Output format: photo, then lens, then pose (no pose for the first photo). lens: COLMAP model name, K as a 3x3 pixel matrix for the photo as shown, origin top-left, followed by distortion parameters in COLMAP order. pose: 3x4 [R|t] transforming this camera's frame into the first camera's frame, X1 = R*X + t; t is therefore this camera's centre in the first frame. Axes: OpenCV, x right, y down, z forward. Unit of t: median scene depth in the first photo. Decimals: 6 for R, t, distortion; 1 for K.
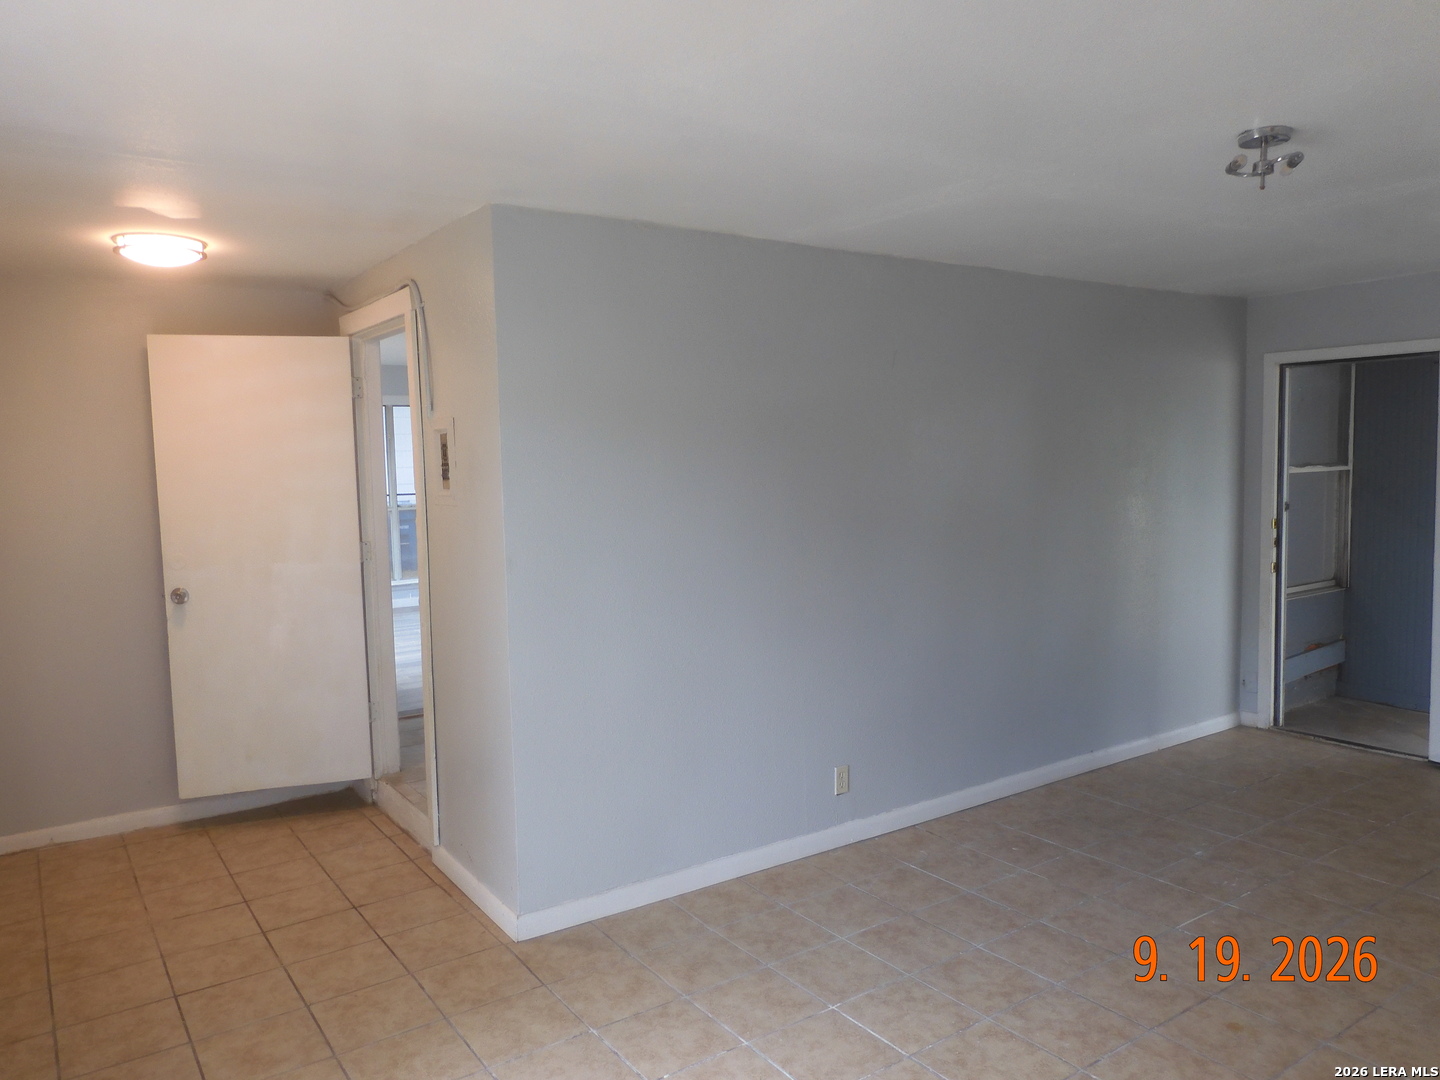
lens RADIAL K [[1033.4, 0, 721.7], [0, 1033.4, 535.9], [0, 0, 1]] dist [-0.001219, 0.004424]
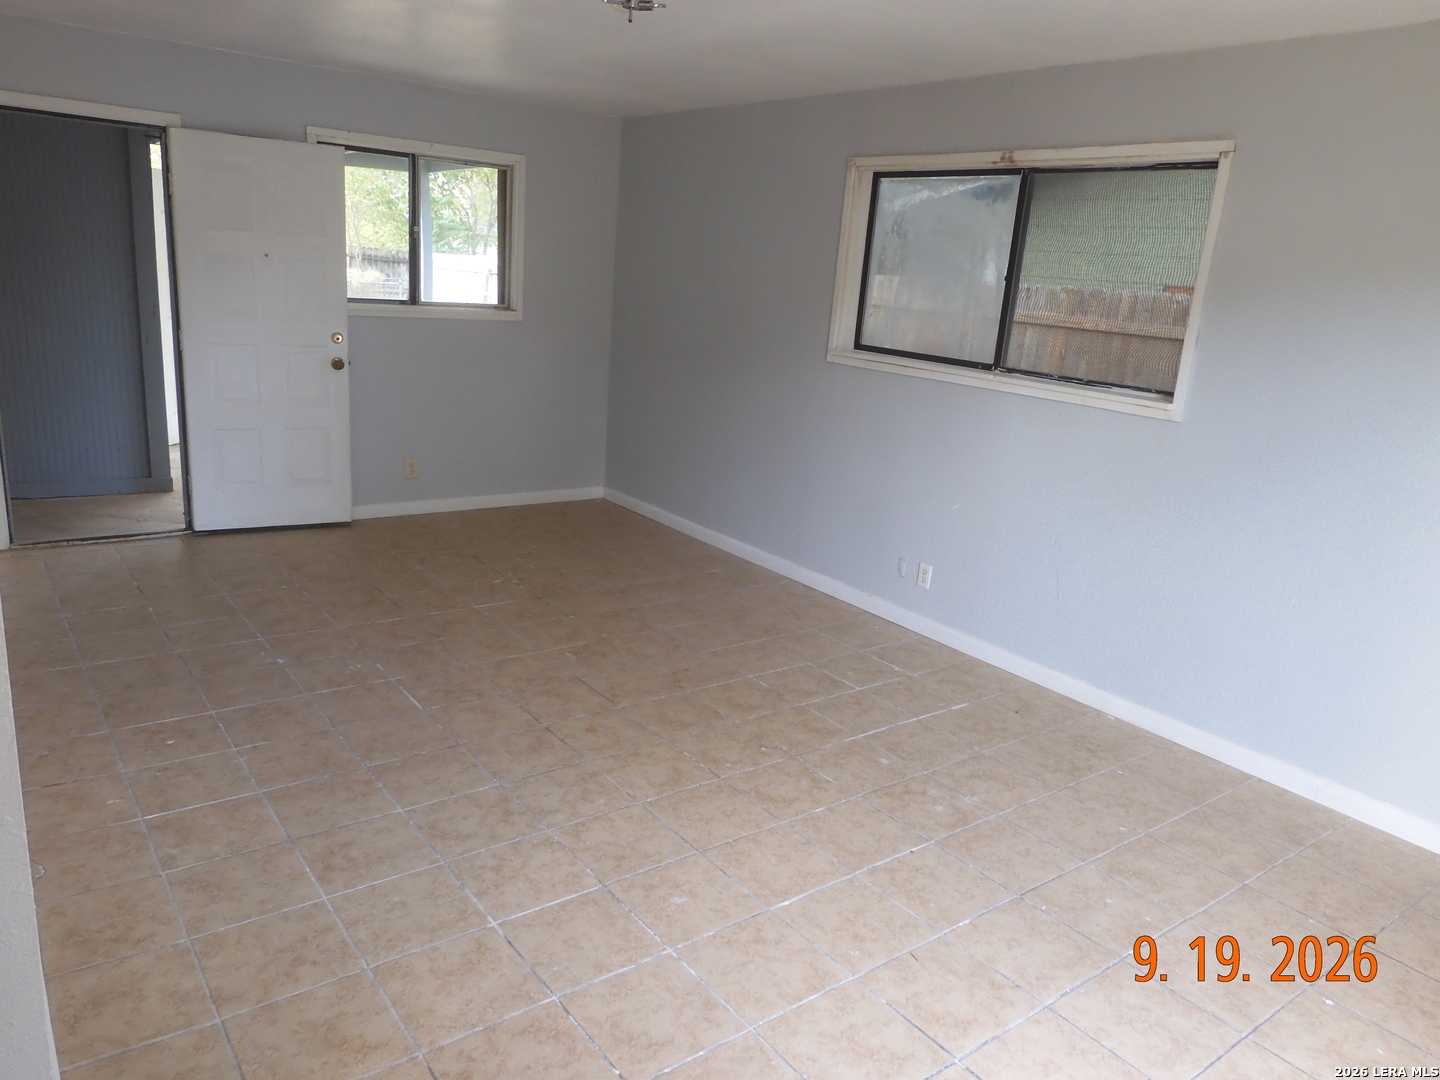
lens RADIAL K [[1033.4, 0, 721.7], [0, 1033.4, 535.9], [0, 0, 1]] dist [-0.001219, 0.004424]
pose [[-0.042380, -0.235504, 0.970949, -0.522069], [0.004637, 0.971765, 0.235905, -0.038478], [-0.999091, 0.014500, -0.040091, 0.687022]]
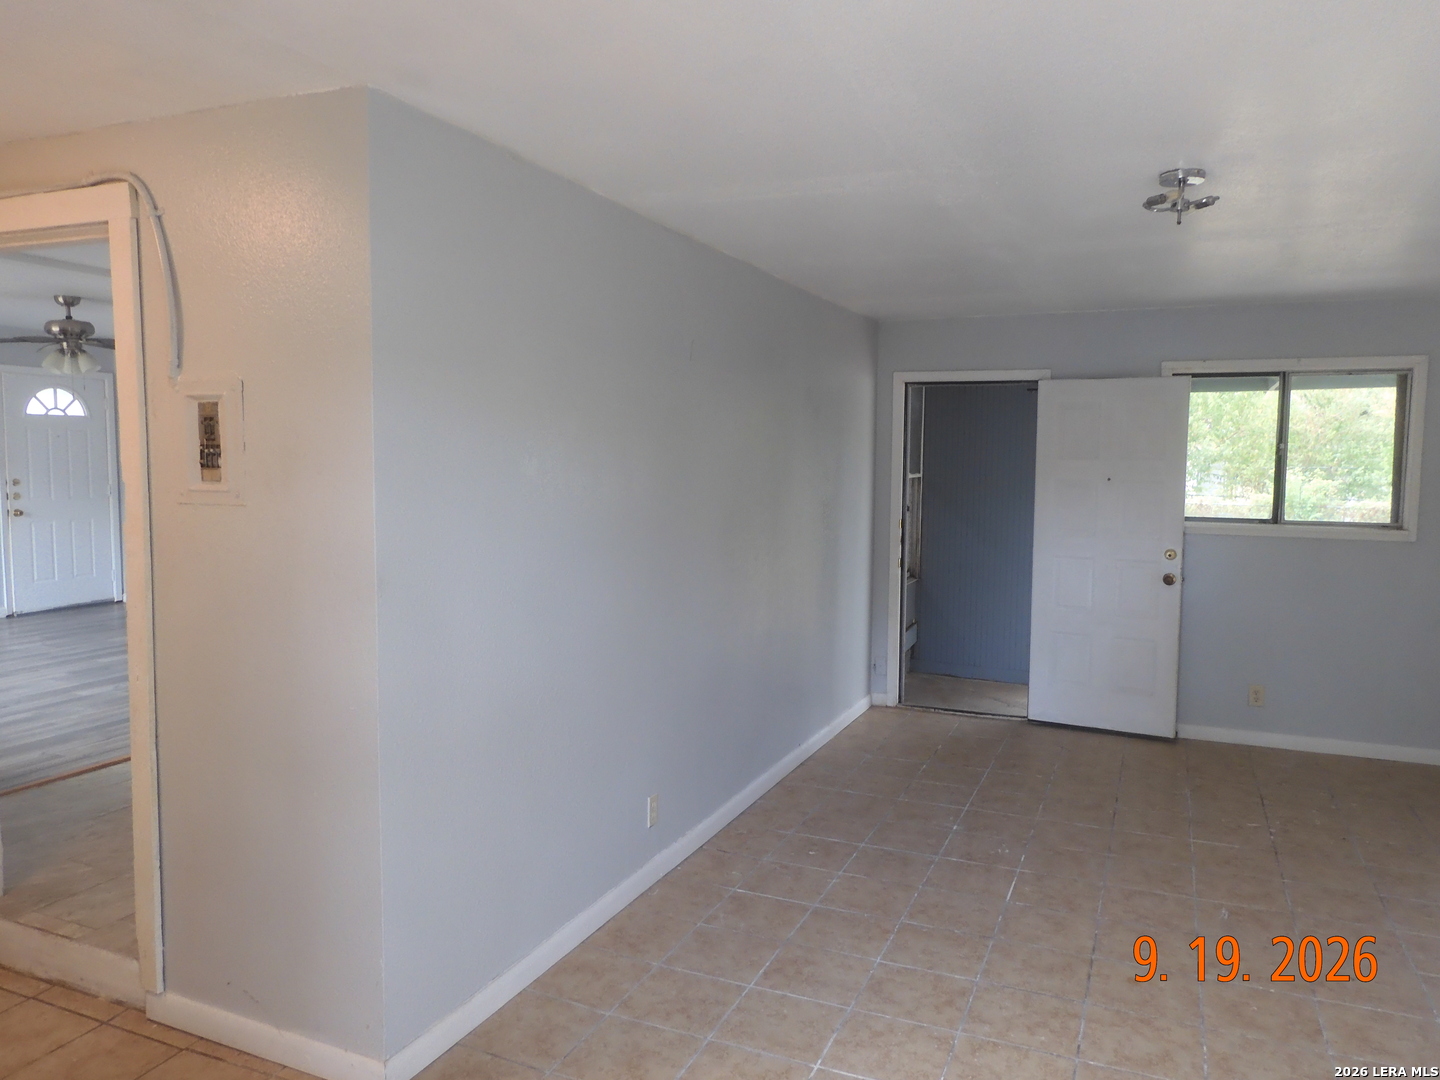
lens RADIAL K [[1033.4, 0, 721.7], [0, 1033.4, 535.9], [0, 0, 1]] dist [-0.001219, 0.004424]
pose [[0.848614, -0.011550, 0.528887, -0.351449], [0.011826, 0.999926, 0.002861, -0.006293], [-0.528881, 0.003827, 0.848687, 0.228238]]
